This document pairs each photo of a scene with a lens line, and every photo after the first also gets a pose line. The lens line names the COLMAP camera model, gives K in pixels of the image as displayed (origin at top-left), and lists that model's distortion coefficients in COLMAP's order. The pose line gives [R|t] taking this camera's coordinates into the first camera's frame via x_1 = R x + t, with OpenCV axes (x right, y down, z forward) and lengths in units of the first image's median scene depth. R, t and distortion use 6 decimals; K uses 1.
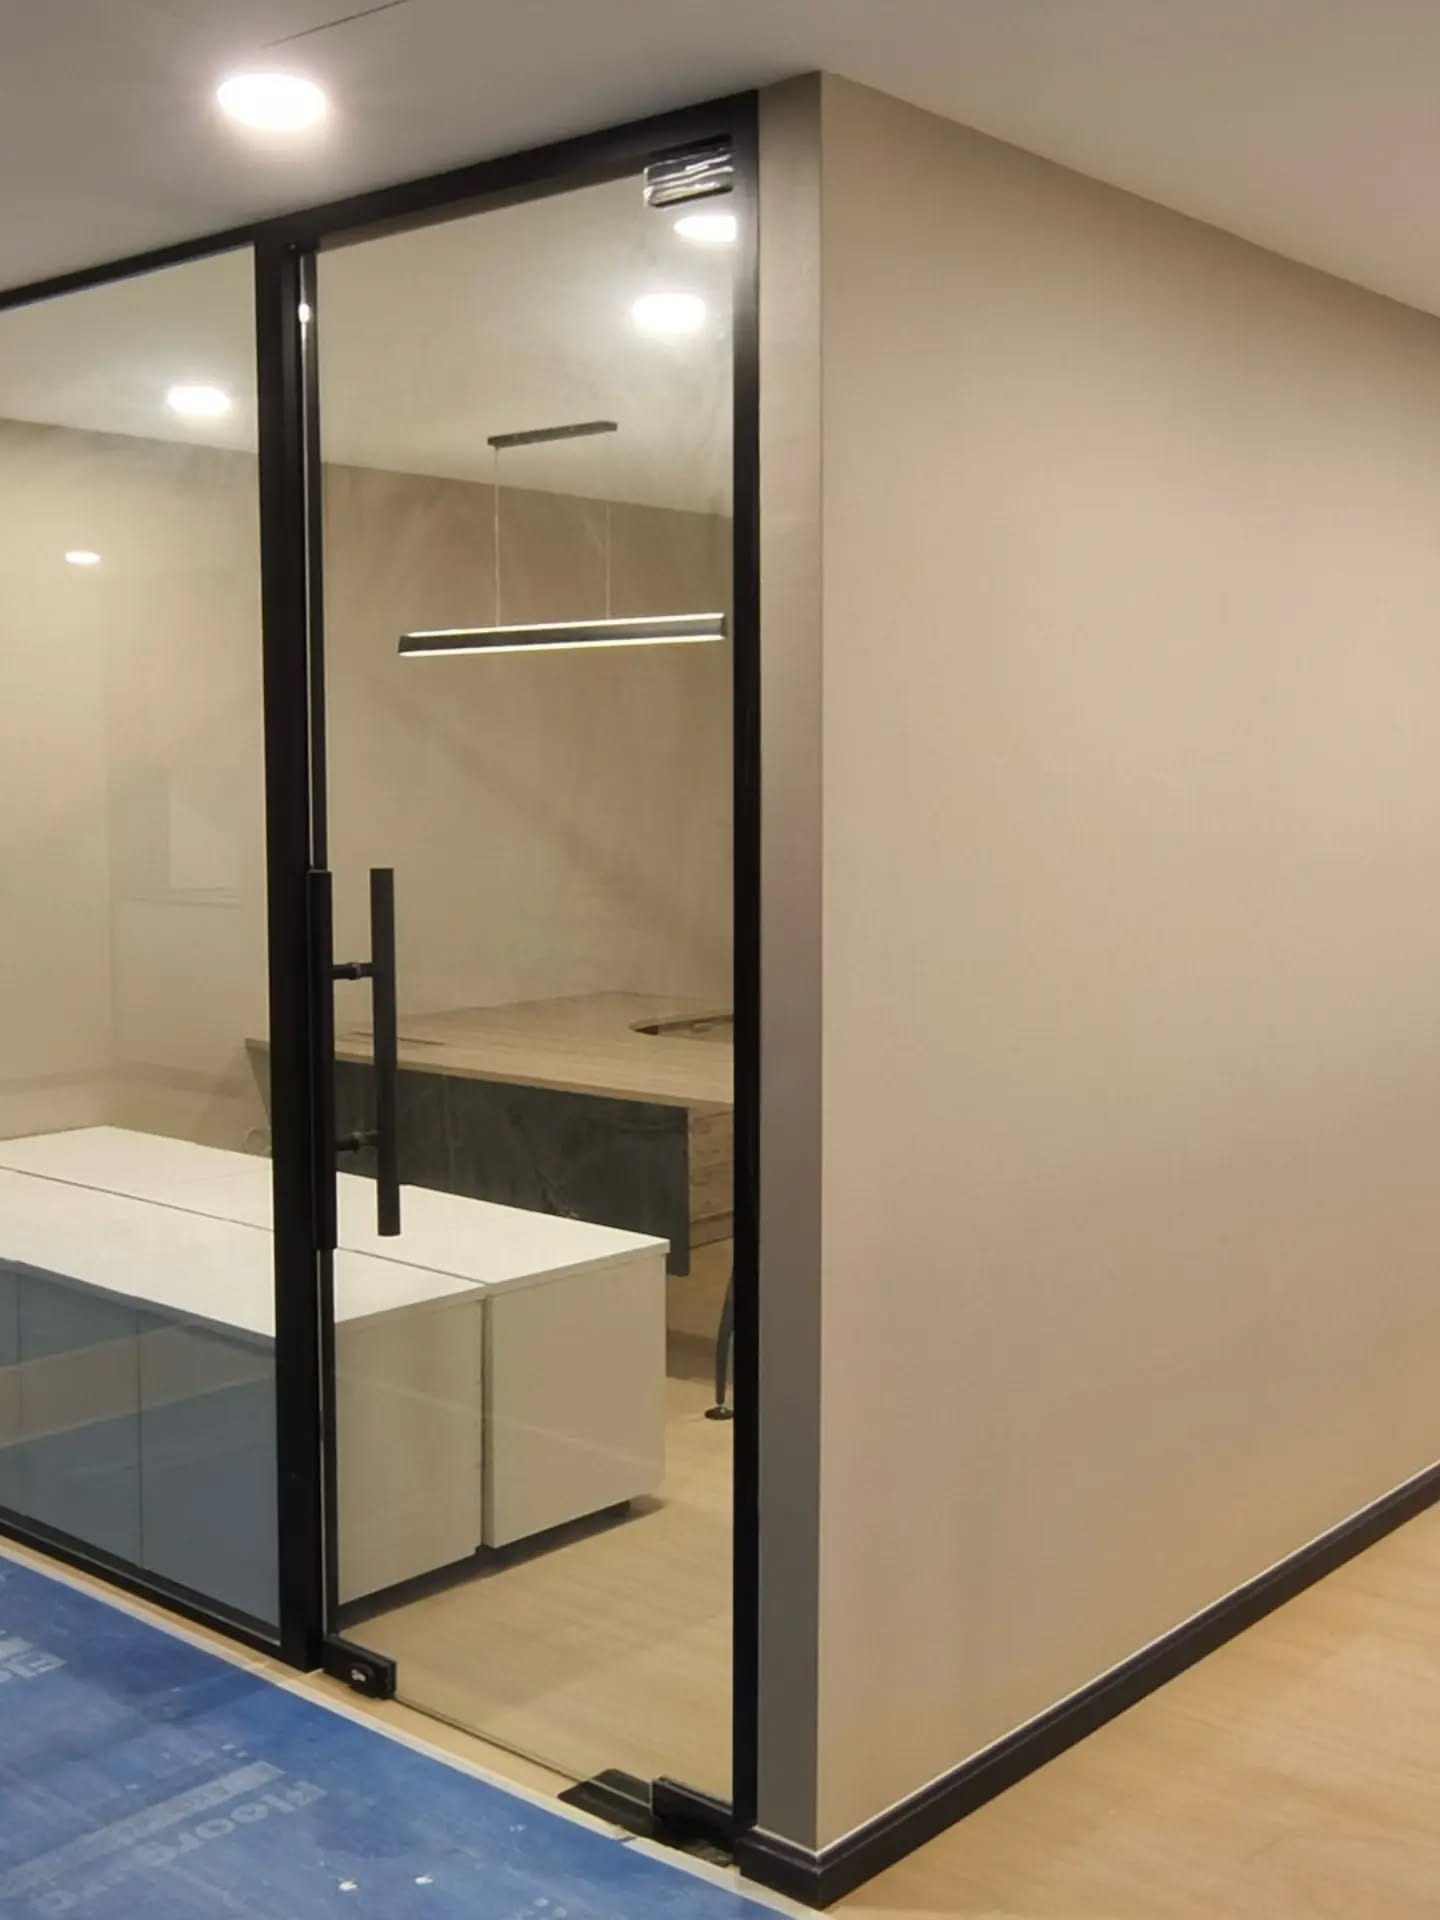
lens RADIAL K [[2120.6, 0, 708.9], [0, 2120.6, 969.5], [0, 0, 1]] dist [0.014434, 0.000000]
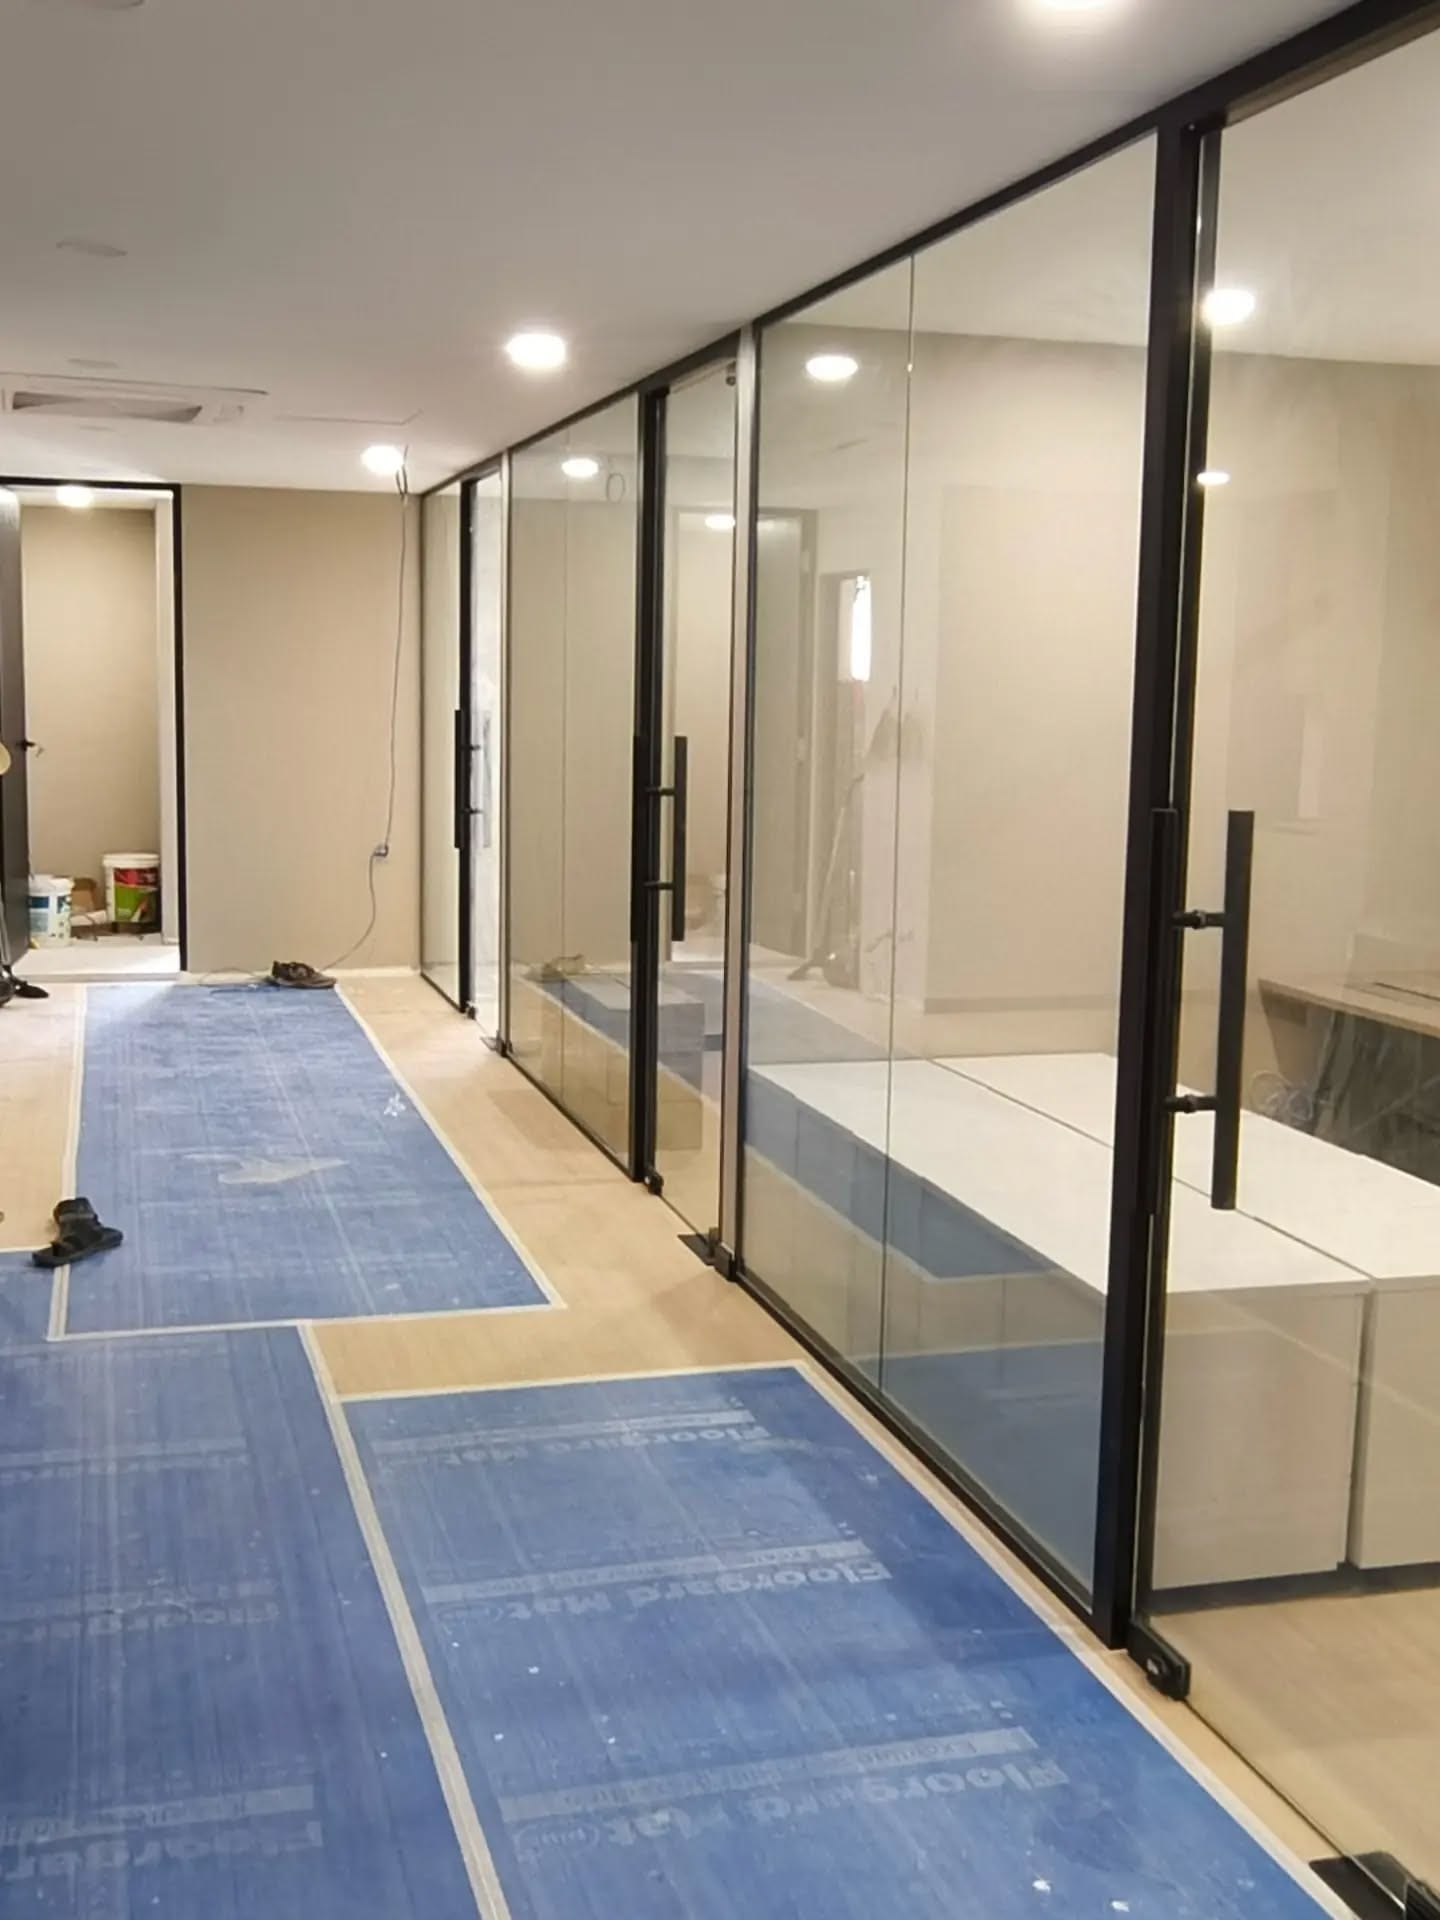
lens RADIAL K [[2120.6, 0, 718.0], [0, 2120.6, 964.7], [0, 0, 1]] dist [0.014434, 0.000000]
pose [[0.837542, 0.089577, -0.538980, 0.157737], [-0.069691, 0.995926, 0.057225, -0.018352], [0.541910, -0.010367, 0.840373, 0.112697]]
